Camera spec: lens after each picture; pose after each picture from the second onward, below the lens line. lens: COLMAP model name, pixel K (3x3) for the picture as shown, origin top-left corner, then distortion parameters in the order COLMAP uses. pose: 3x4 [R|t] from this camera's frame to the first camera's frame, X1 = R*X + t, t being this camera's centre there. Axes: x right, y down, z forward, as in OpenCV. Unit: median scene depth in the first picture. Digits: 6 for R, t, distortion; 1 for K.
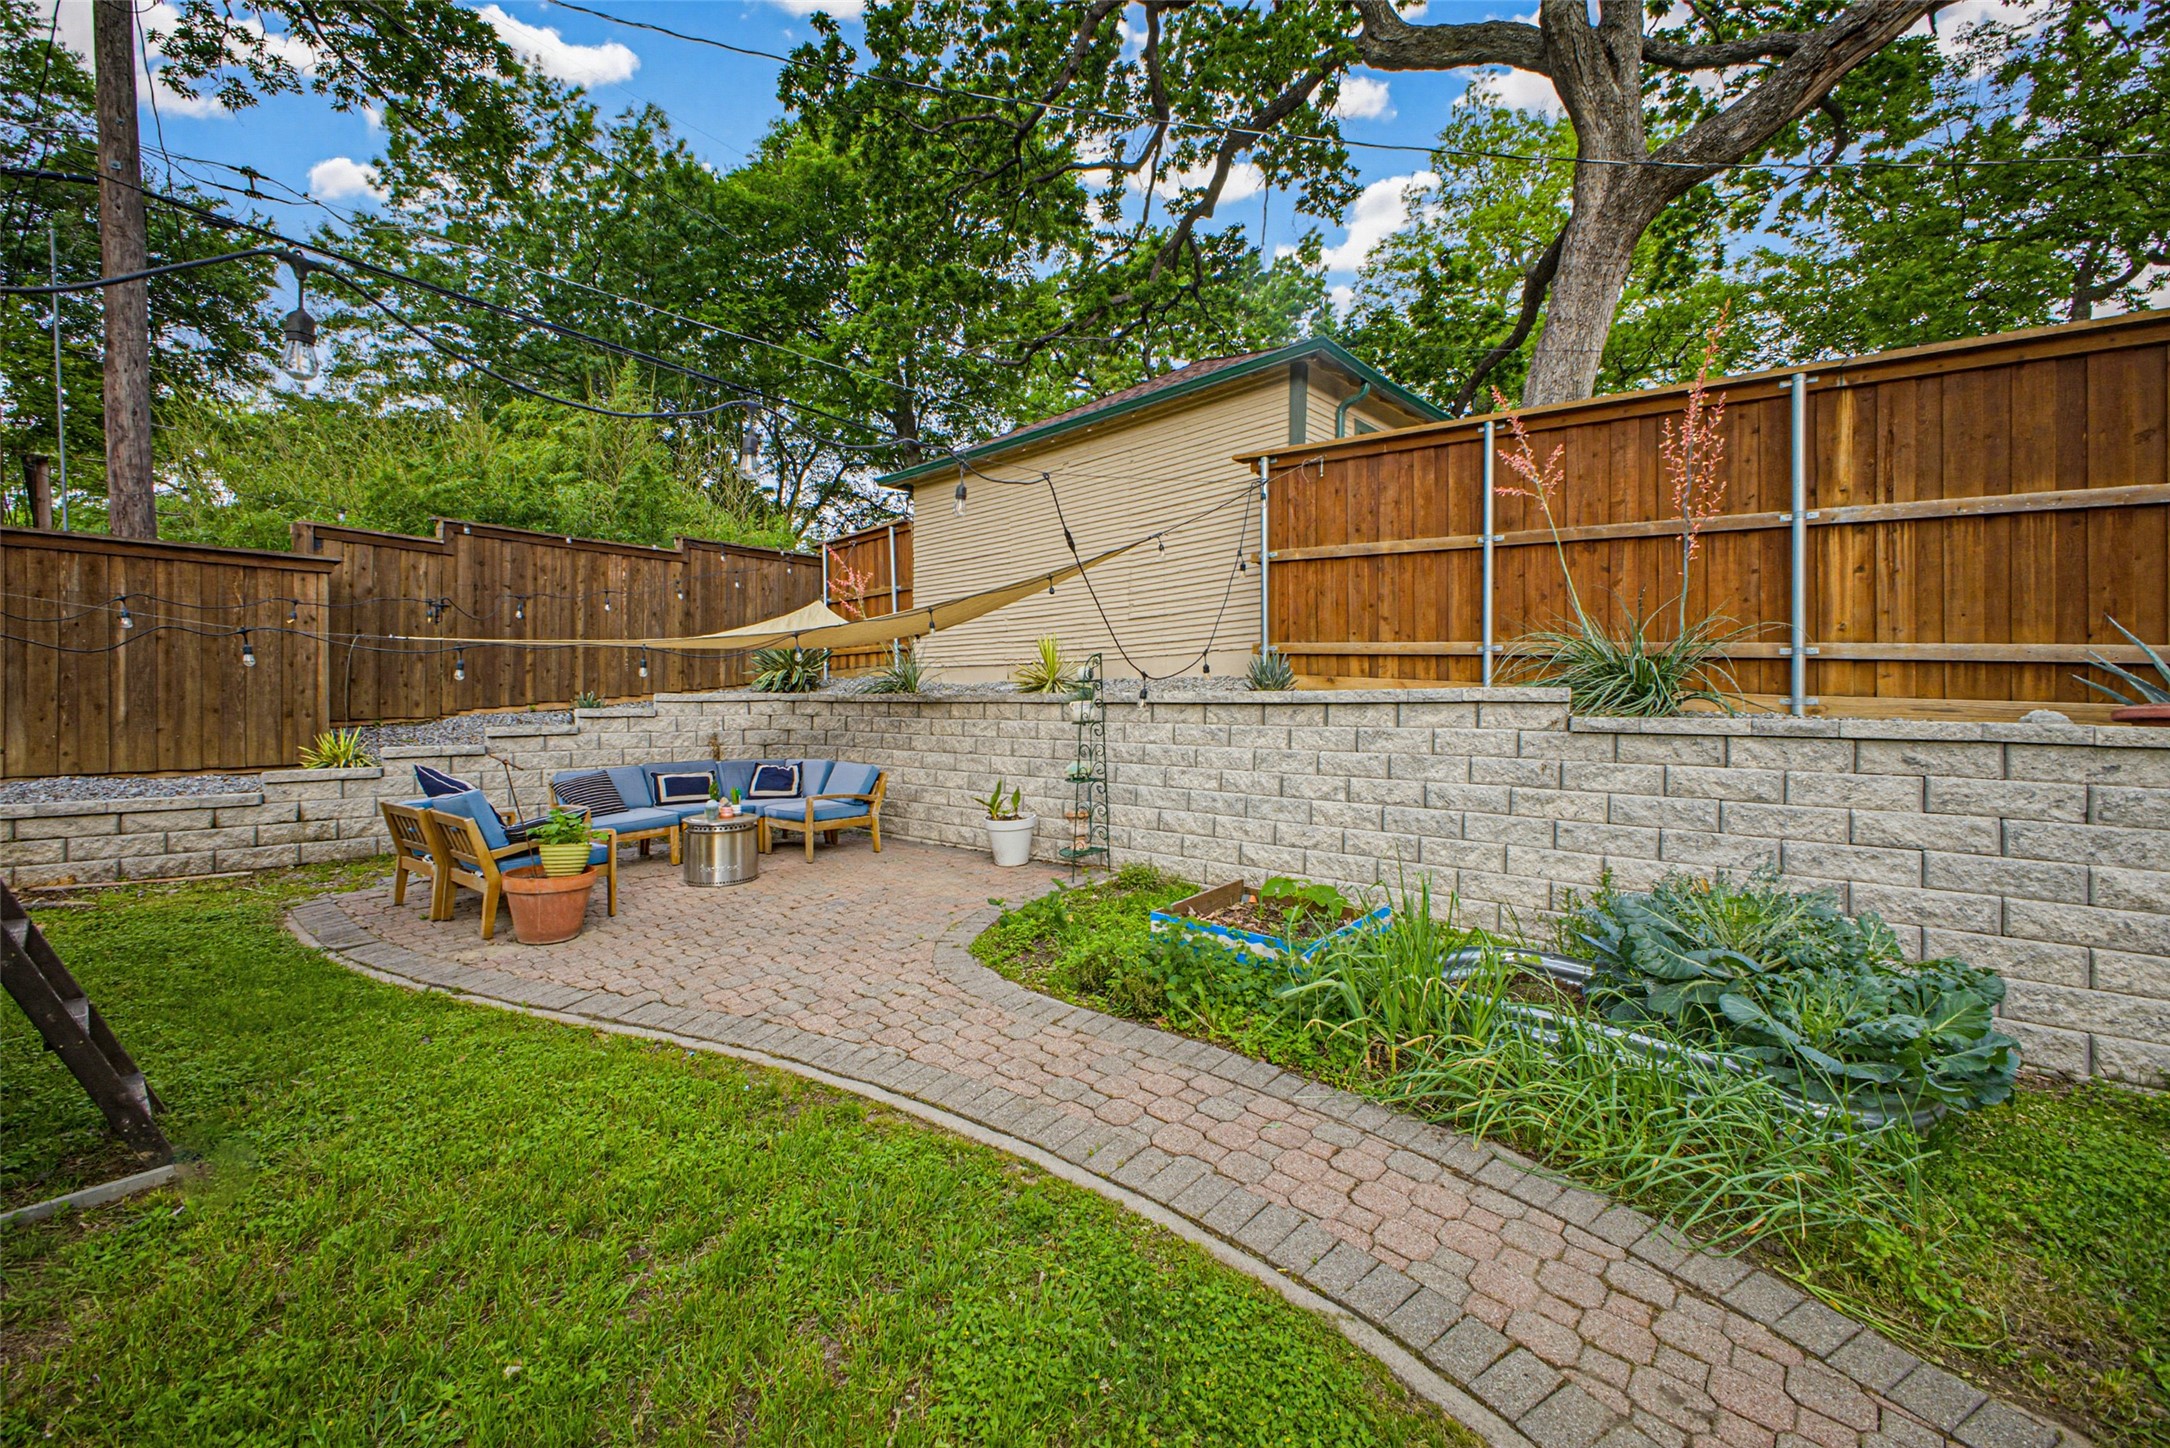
lens RADIAL K [[836.3, 0, 1094.4], [0, 836.3, 718.5], [0, 0, 1]] dist [-0.026474, 0.000052]
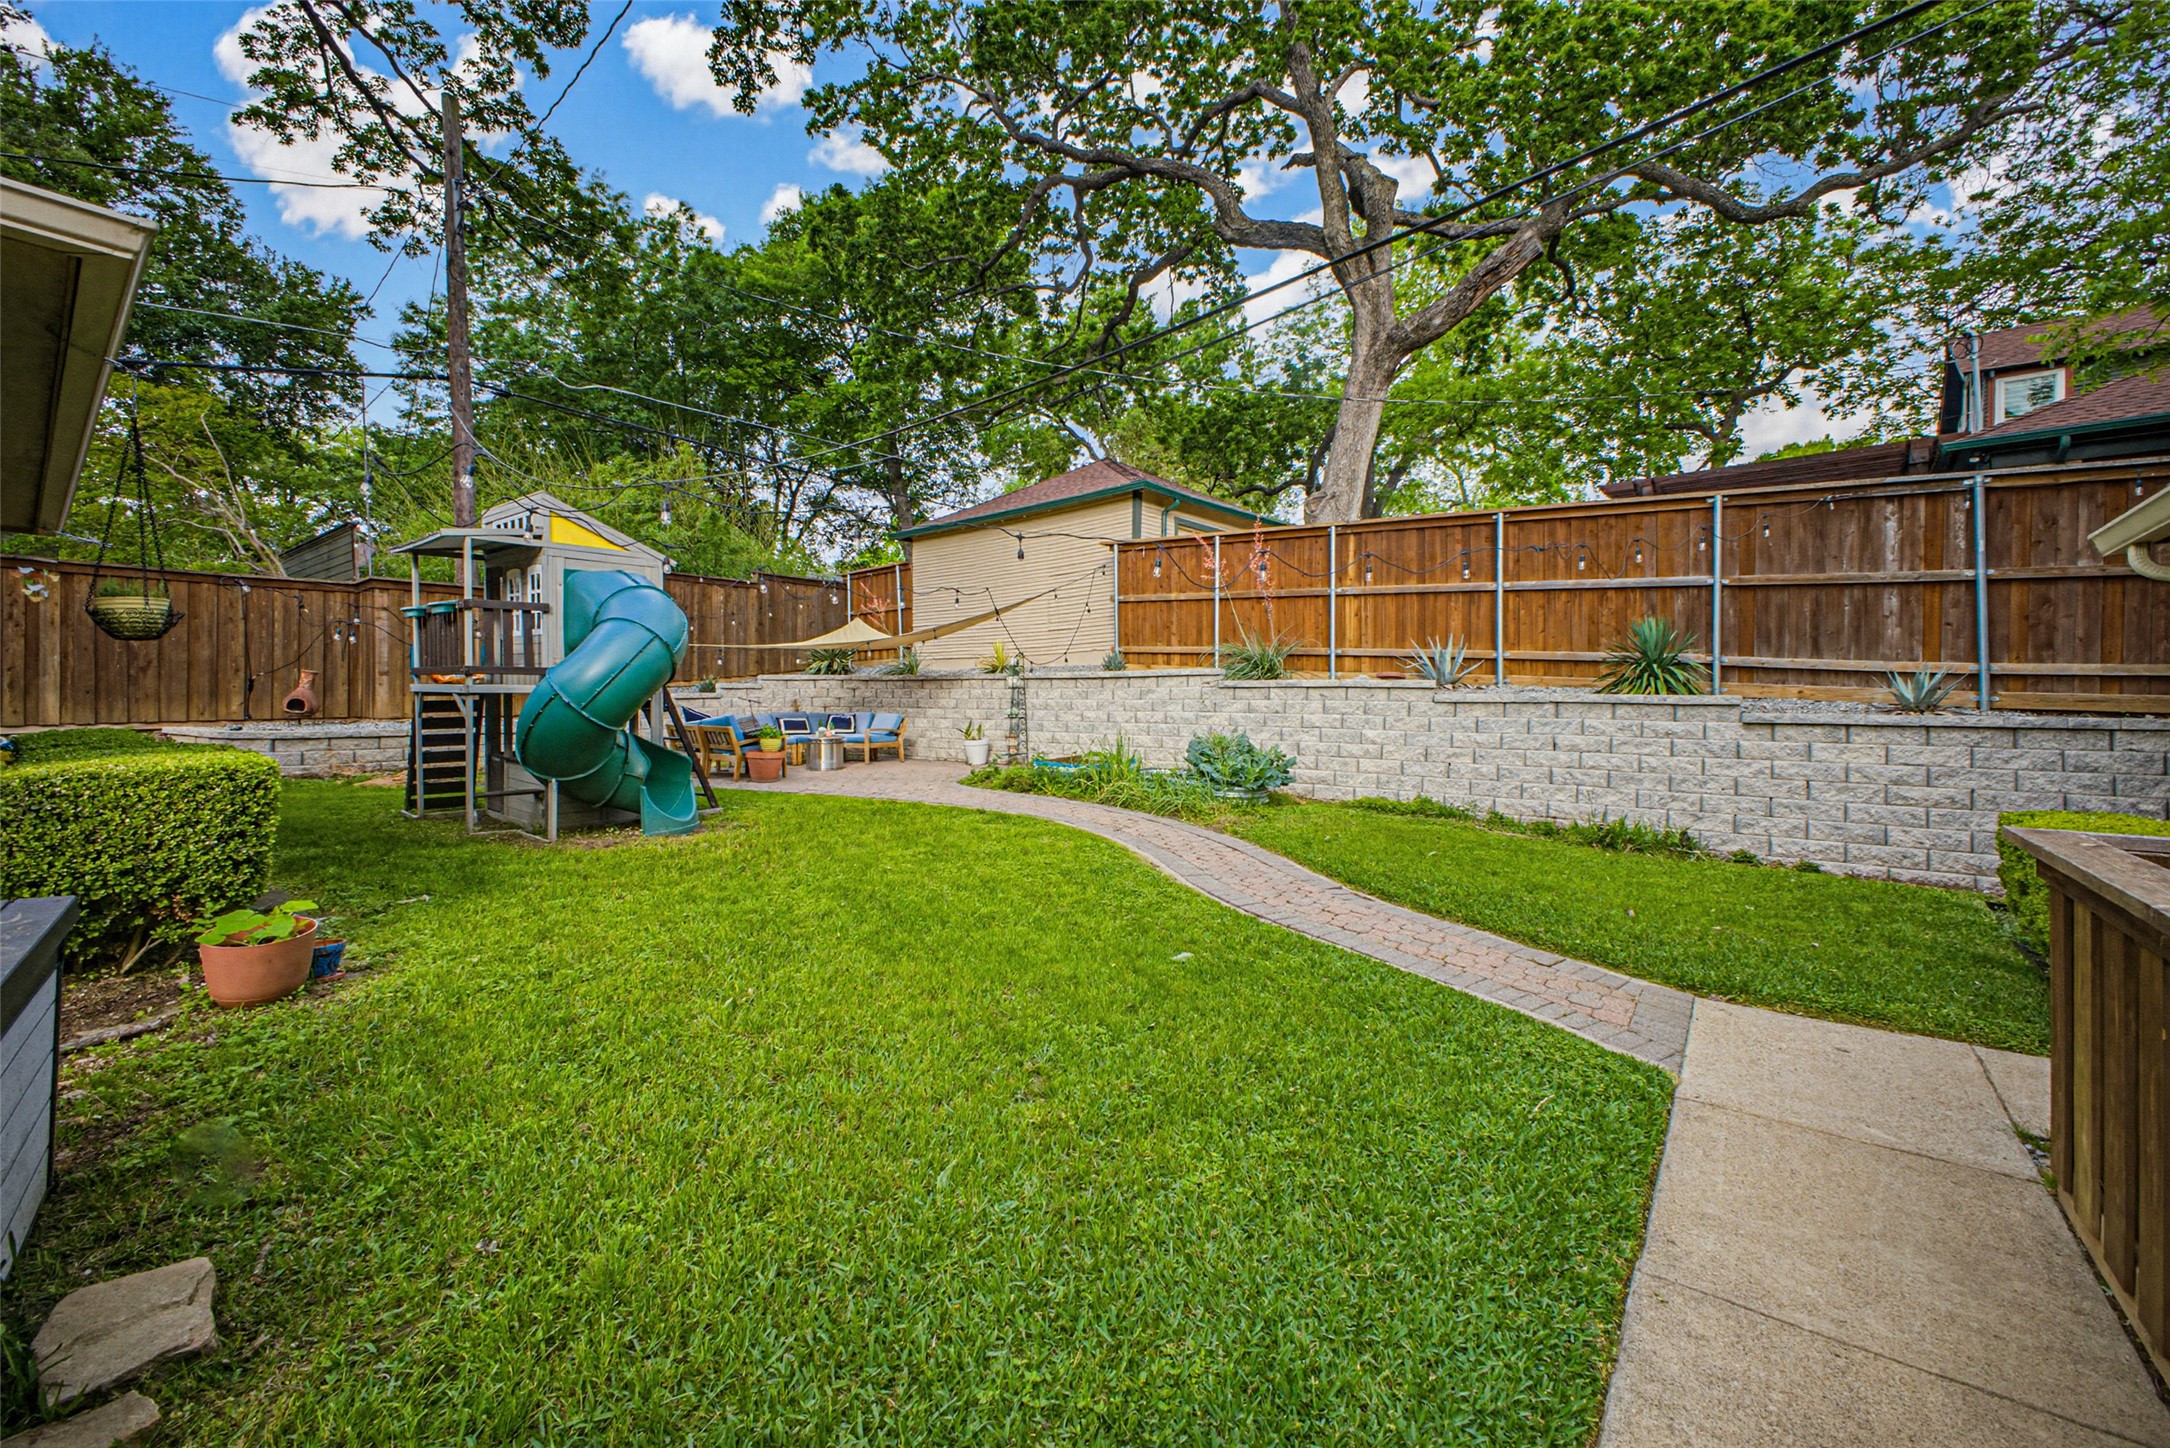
lens RADIAL K [[873.3, 0, 1115.8], [0, 873.3, 706.8], [0, 0, 1]] dist [0.003222, 0.000010]
pose [[0.998696, -0.002807, 0.050966, 0.073920], [0.003144, 0.999974, -0.006532, 0.039395], [-0.050947, 0.006683, 0.998679, -0.643910]]
